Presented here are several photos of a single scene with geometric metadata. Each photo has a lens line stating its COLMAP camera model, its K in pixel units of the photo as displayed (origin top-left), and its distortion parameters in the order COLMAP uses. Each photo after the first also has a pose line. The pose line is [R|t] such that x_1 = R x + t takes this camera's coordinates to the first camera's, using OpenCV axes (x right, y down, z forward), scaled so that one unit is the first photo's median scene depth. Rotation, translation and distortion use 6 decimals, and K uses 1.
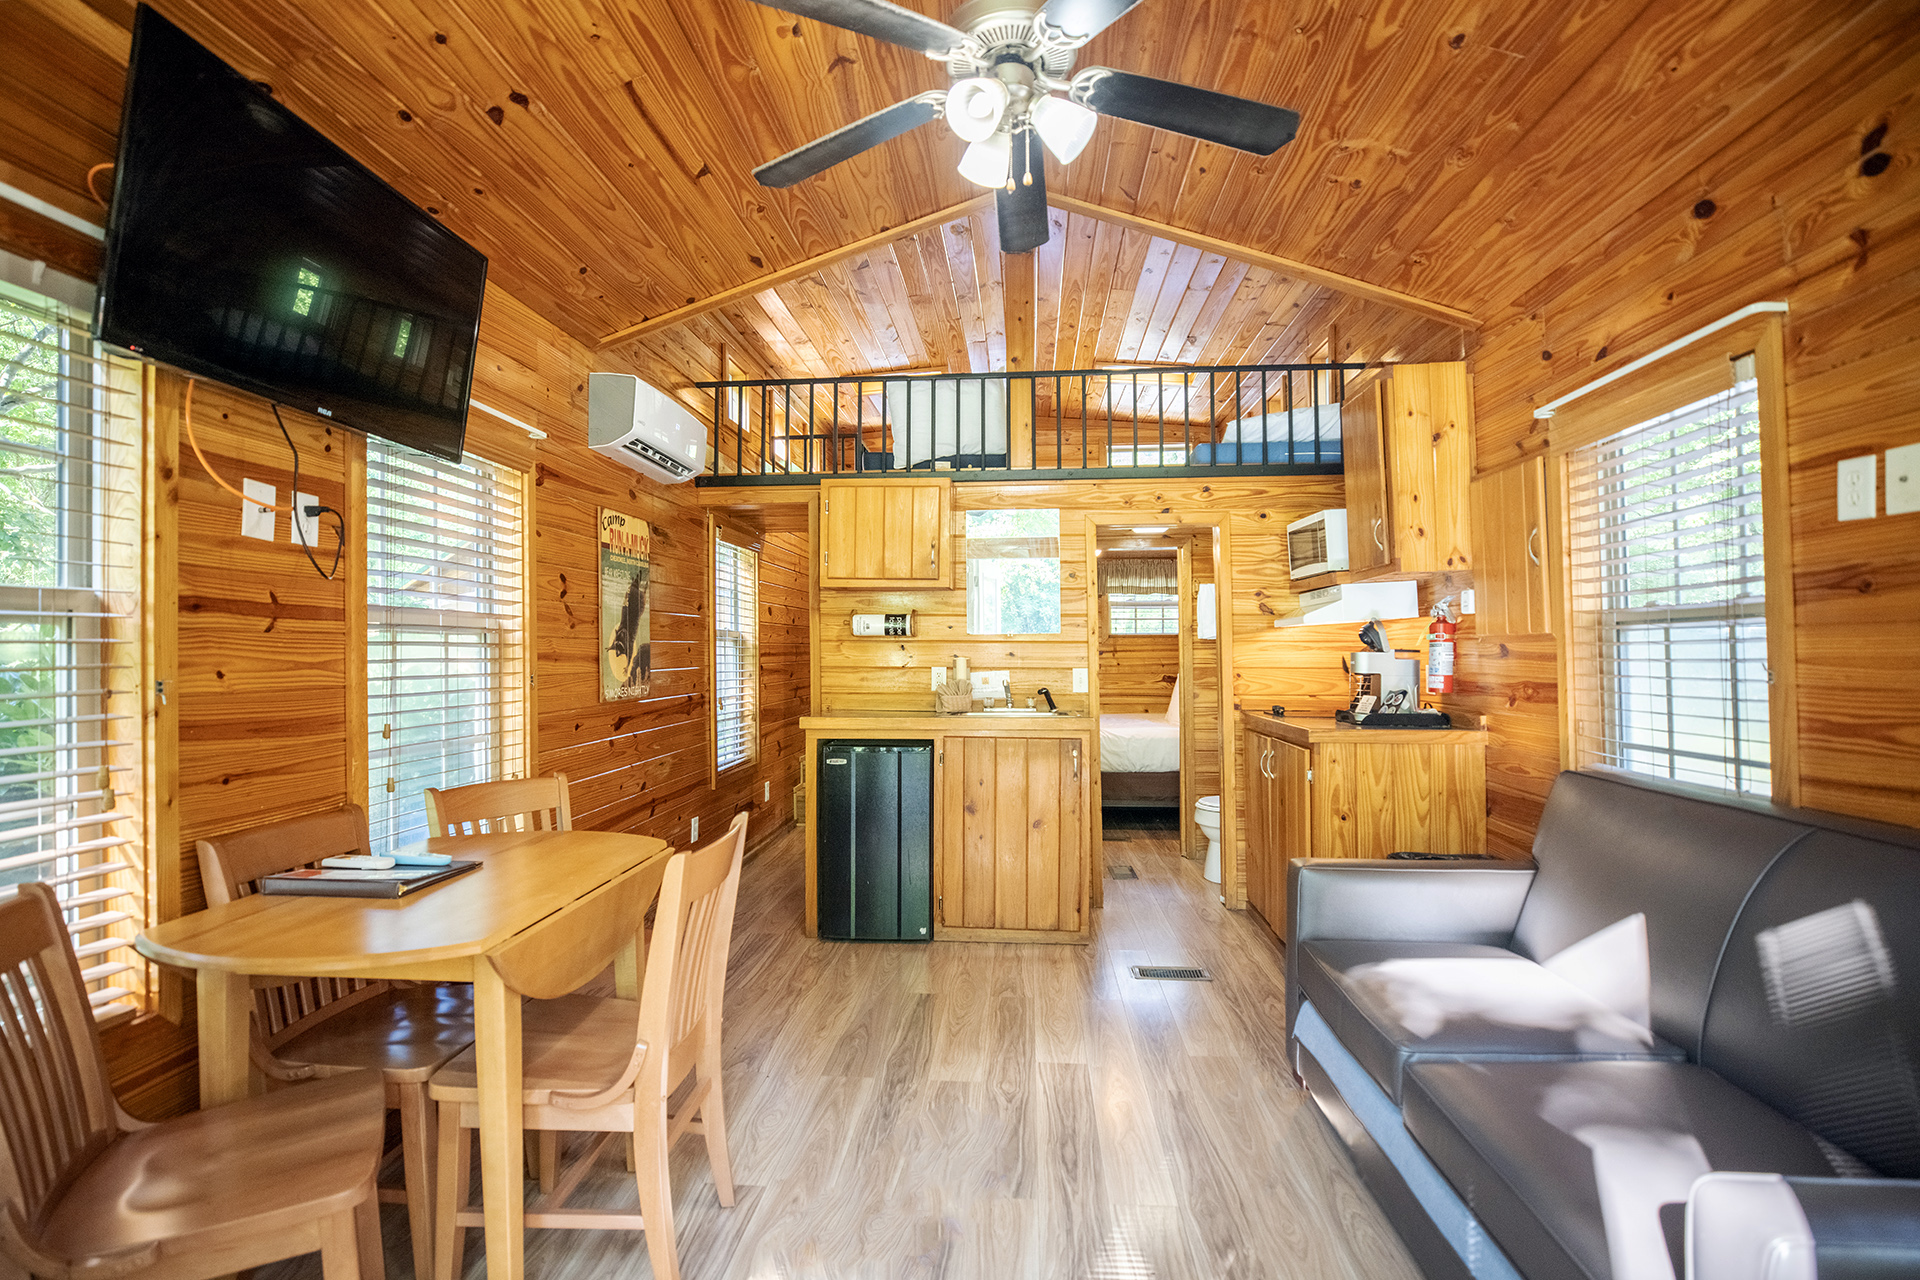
lens RADIAL K [[882.2, 0, 960.6], [0, 882.2, 640.3], [0, 0, 1]] dist [-0.033239, 0.004353]
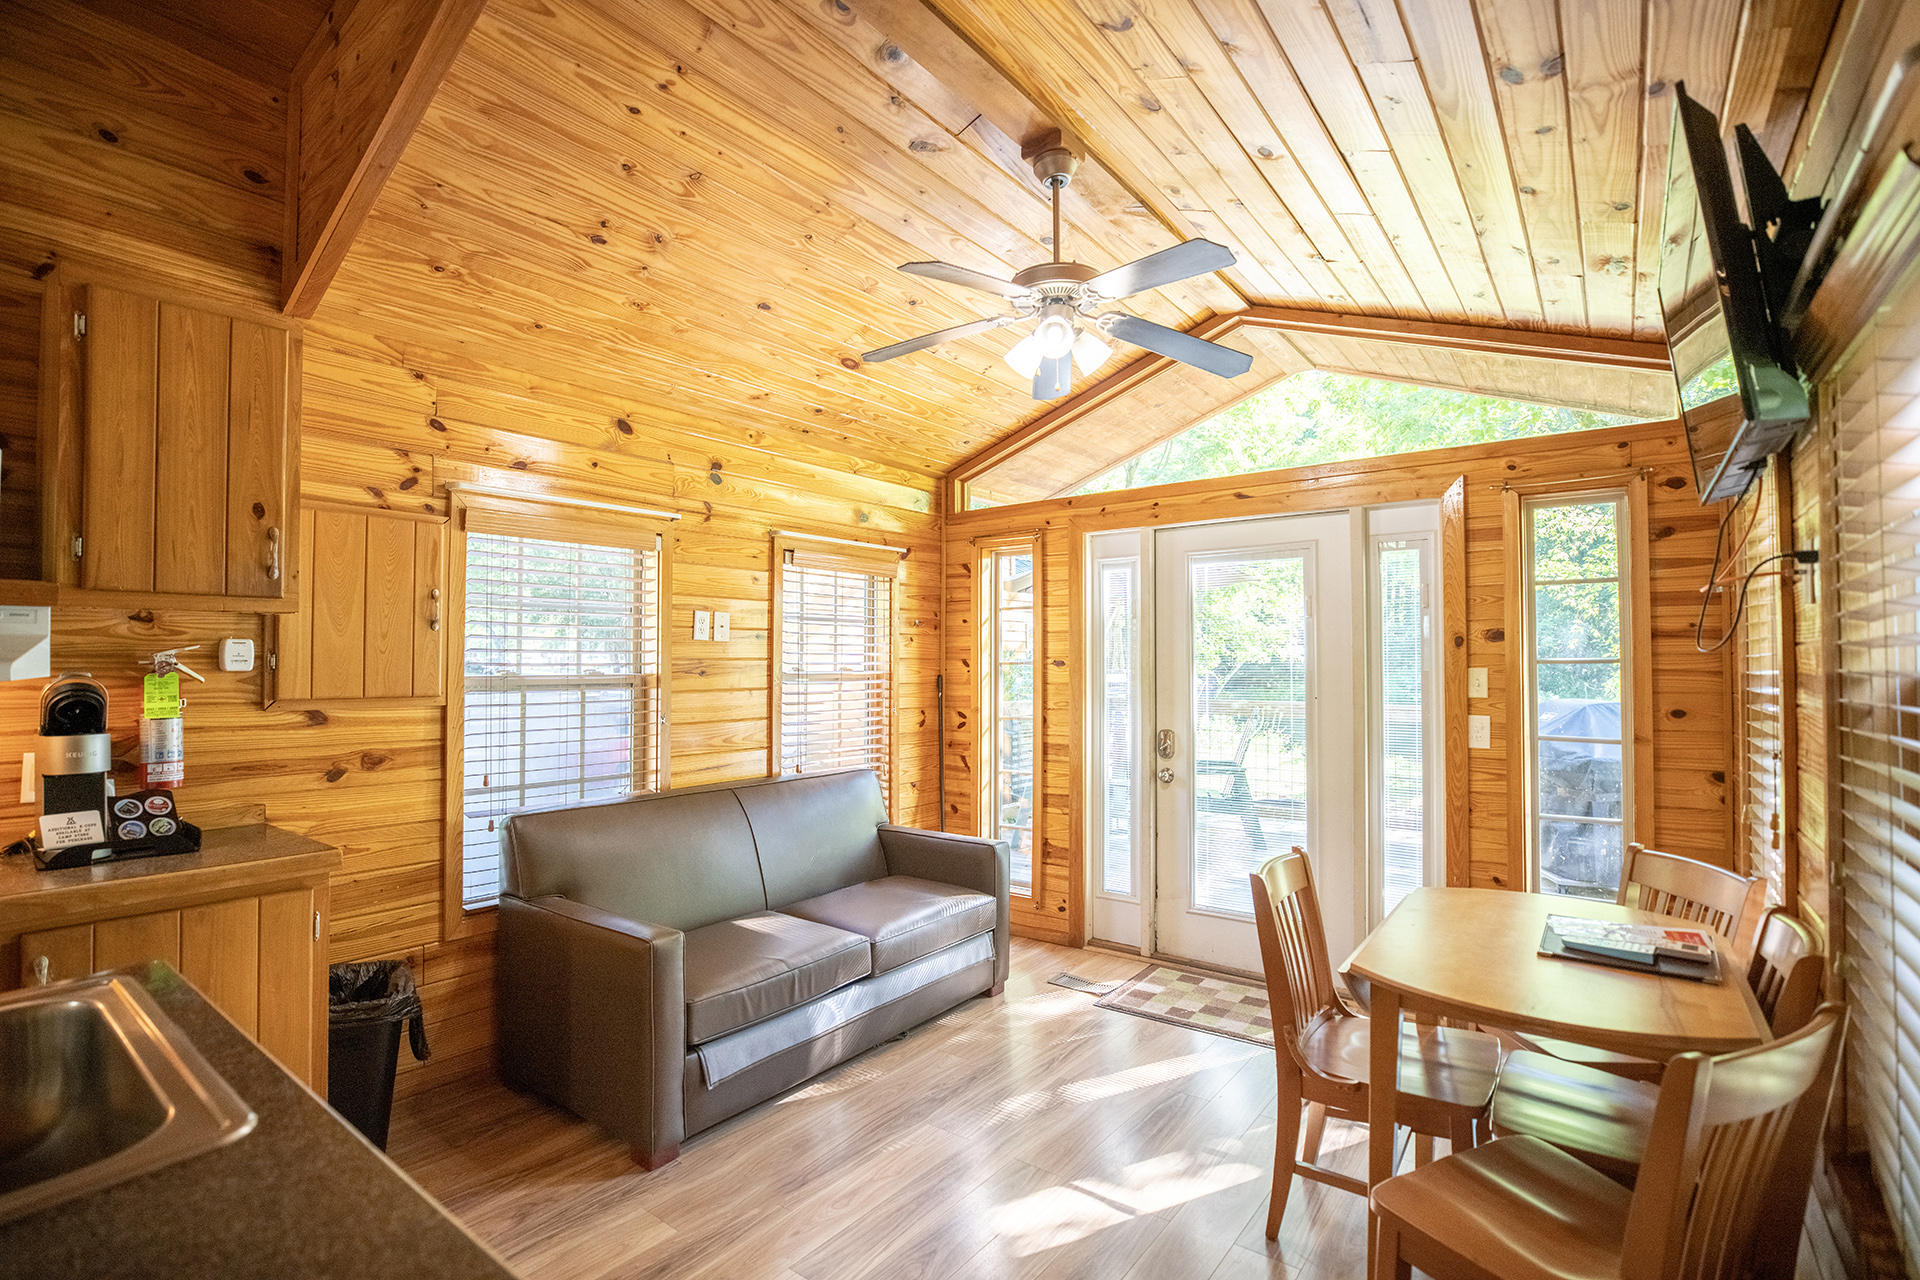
lens RADIAL K [[882.2, 0, 959.1], [0, 882.2, 645.8], [0, 0, 1]] dist [-0.033239, 0.004353]
pose [[-0.833539, 0.024070, 0.551936, -0.500462], [0.001487, 0.999145, -0.041328, -0.030987], [-0.552459, -0.033627, -0.832861, 1.883337]]
